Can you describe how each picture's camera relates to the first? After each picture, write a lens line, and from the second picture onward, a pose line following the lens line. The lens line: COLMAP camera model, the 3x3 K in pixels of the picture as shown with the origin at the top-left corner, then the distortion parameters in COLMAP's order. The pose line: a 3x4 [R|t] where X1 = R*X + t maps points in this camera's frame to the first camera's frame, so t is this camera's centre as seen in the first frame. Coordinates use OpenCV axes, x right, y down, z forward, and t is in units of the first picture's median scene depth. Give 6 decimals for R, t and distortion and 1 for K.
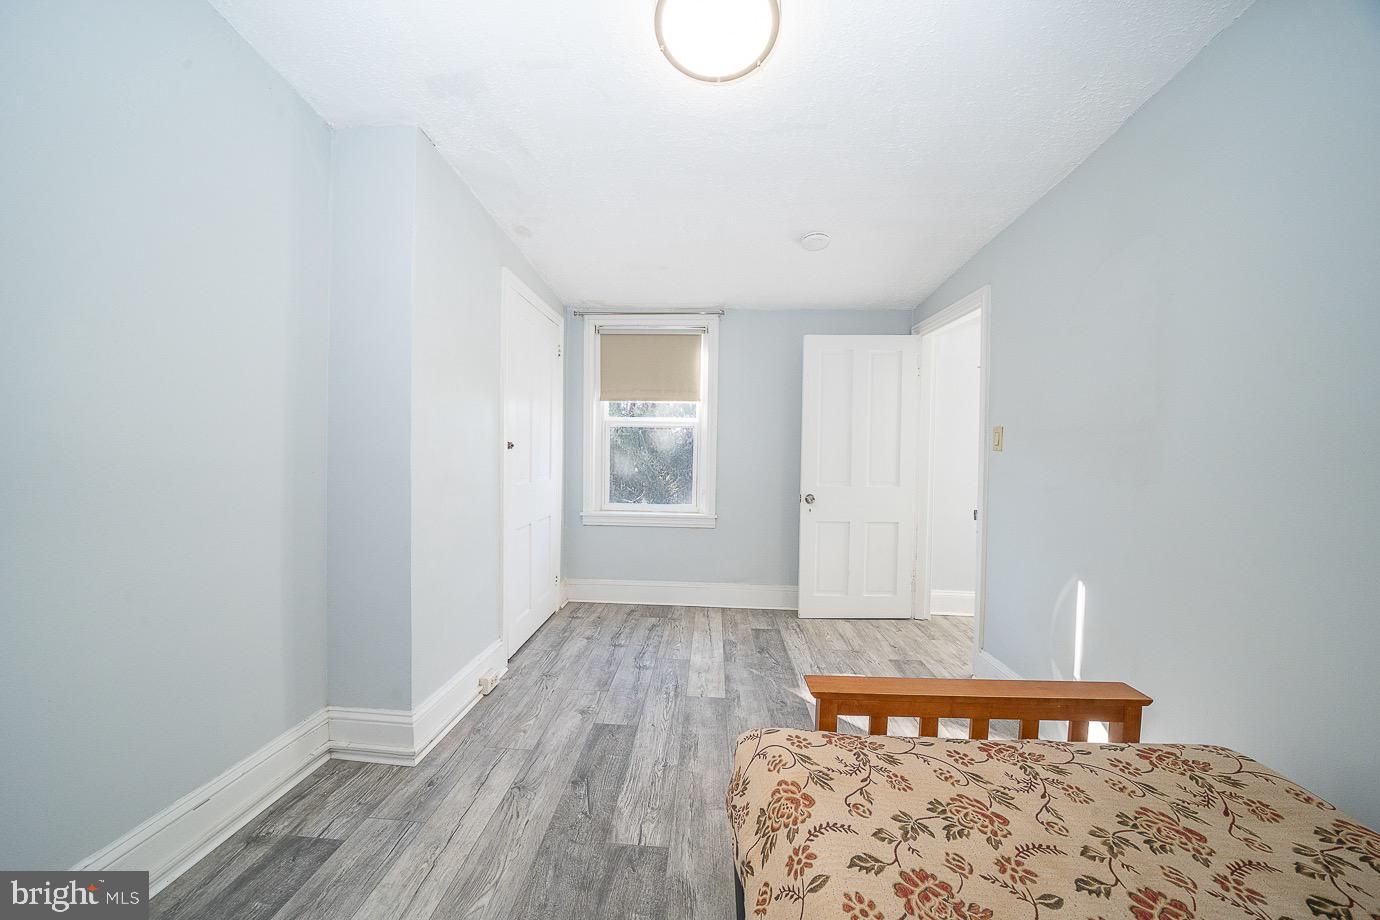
lens RADIAL K [[477.1, 0, 694.5], [0, 477.1, 458.6], [0, 0, 1]] dist [-0.026957, 0.003215]
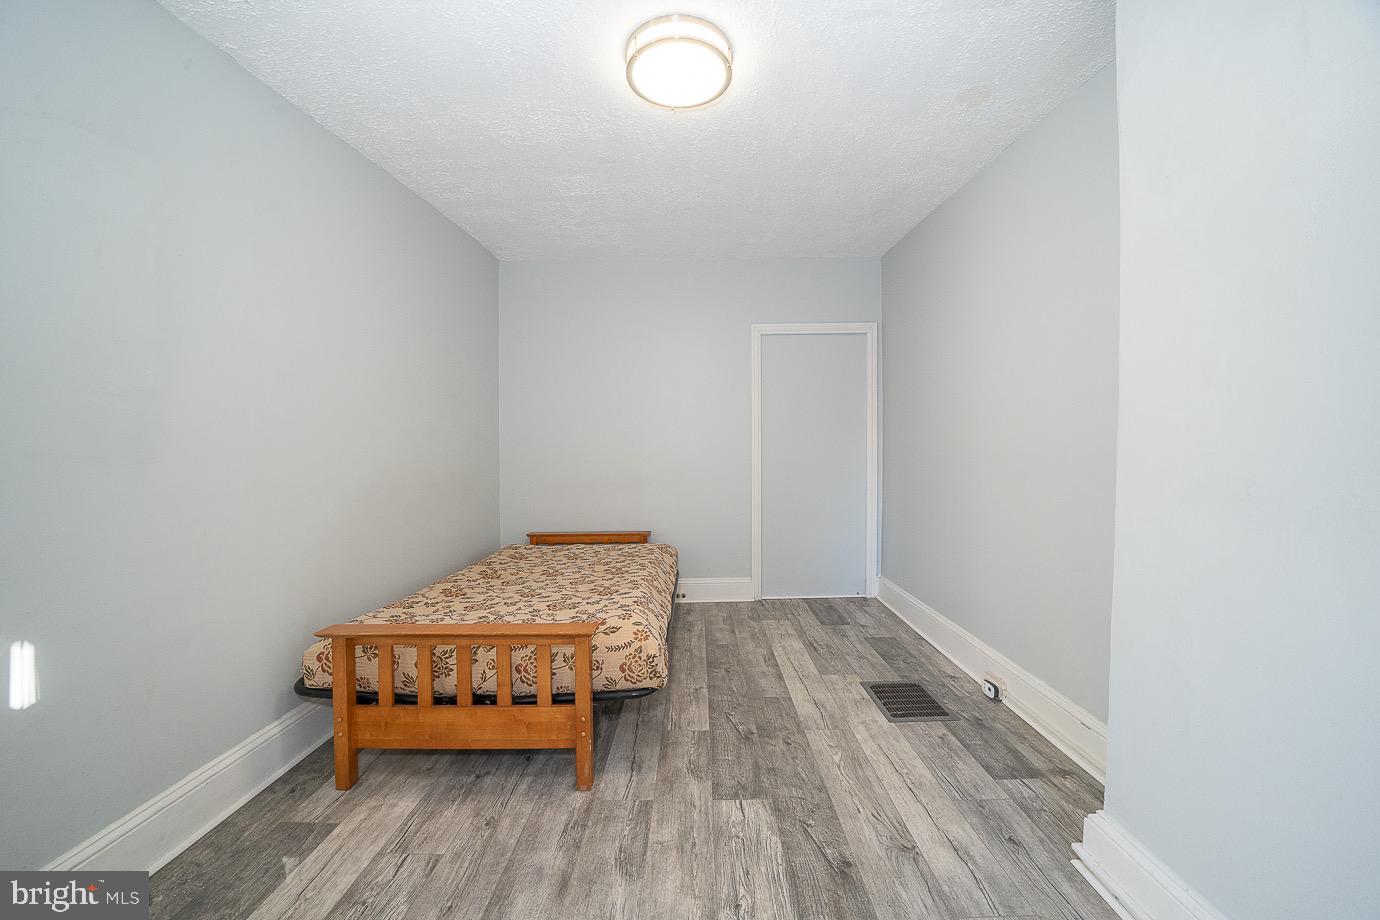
lens RADIAL K [[477.1, 0, 692.3], [0, 477.1, 460.7], [0, 0, 1]] dist [-0.026957, 0.003215]
pose [[-0.999517, -0.013594, -0.027947, 0.029536], [-0.014042, 0.999775, 0.015911, 0.024111], [0.027724, 0.016296, -0.999483, 1.823321]]
